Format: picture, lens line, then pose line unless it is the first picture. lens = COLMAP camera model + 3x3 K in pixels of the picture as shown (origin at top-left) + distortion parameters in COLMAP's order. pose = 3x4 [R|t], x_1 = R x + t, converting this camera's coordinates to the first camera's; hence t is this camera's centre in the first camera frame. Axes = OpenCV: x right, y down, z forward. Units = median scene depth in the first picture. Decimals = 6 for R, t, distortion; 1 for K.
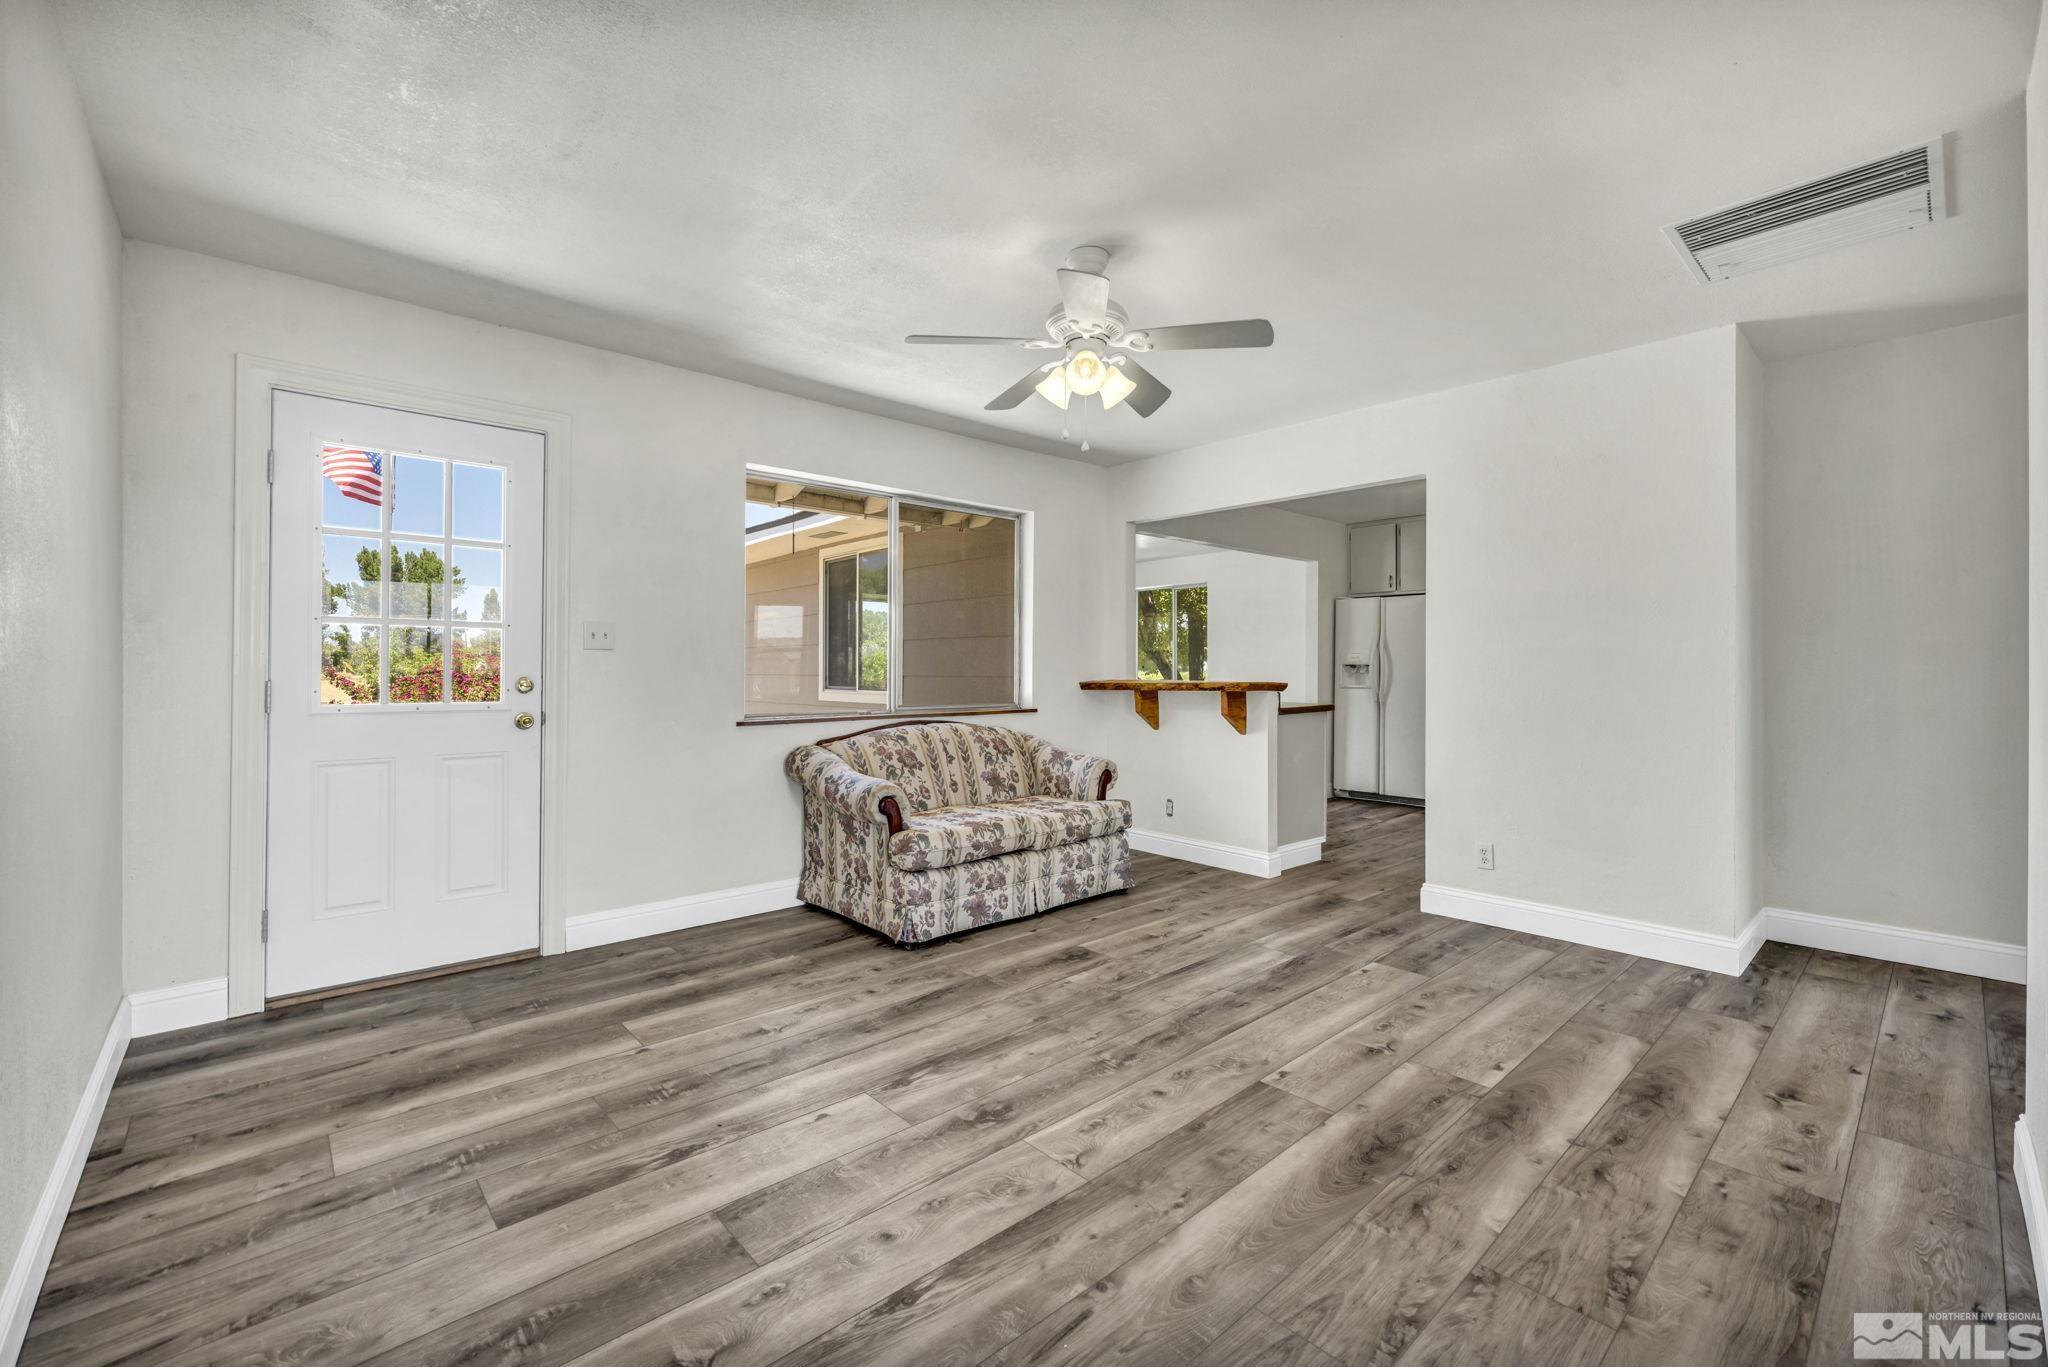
lens RADIAL K [[887.9, 0, 1021.8], [0, 887.9, 666.7], [0, 0, 1]] dist [-0.000572, -0.000181]
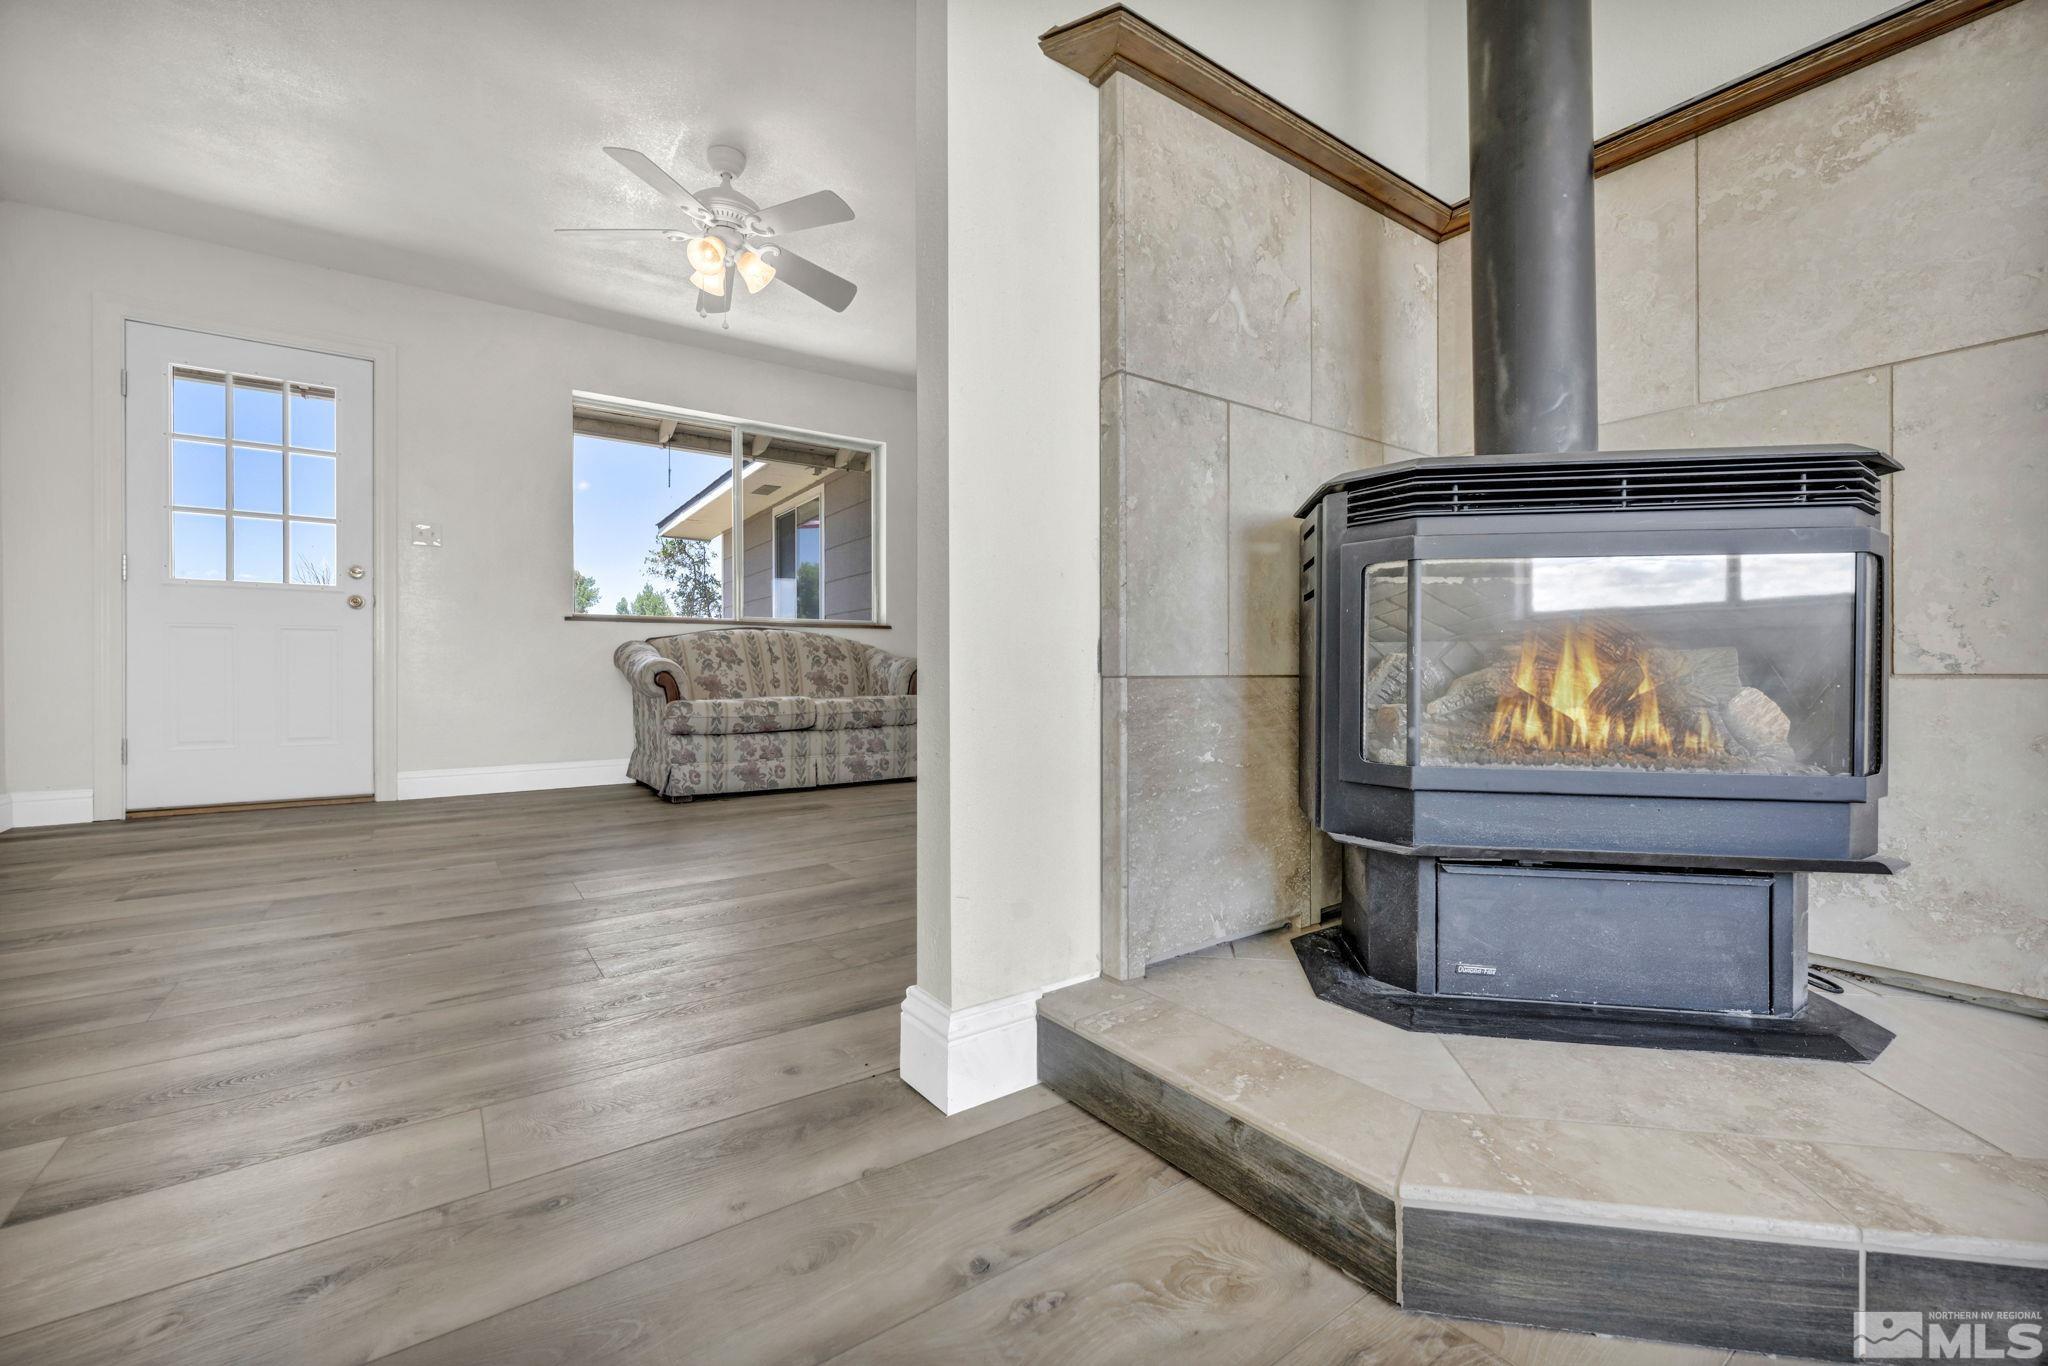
lens RADIAL K [[887.9, 0, 1028.5], [0, 887.9, 684.0], [0, 0, 1]] dist [-0.000572, -0.000181]
pose [[0.992664, -0.004566, -0.120821, 0.458061], [0.006420, 0.999867, 0.014961, 0.151194], [0.120736, -0.015627, 0.992562, -0.071256]]
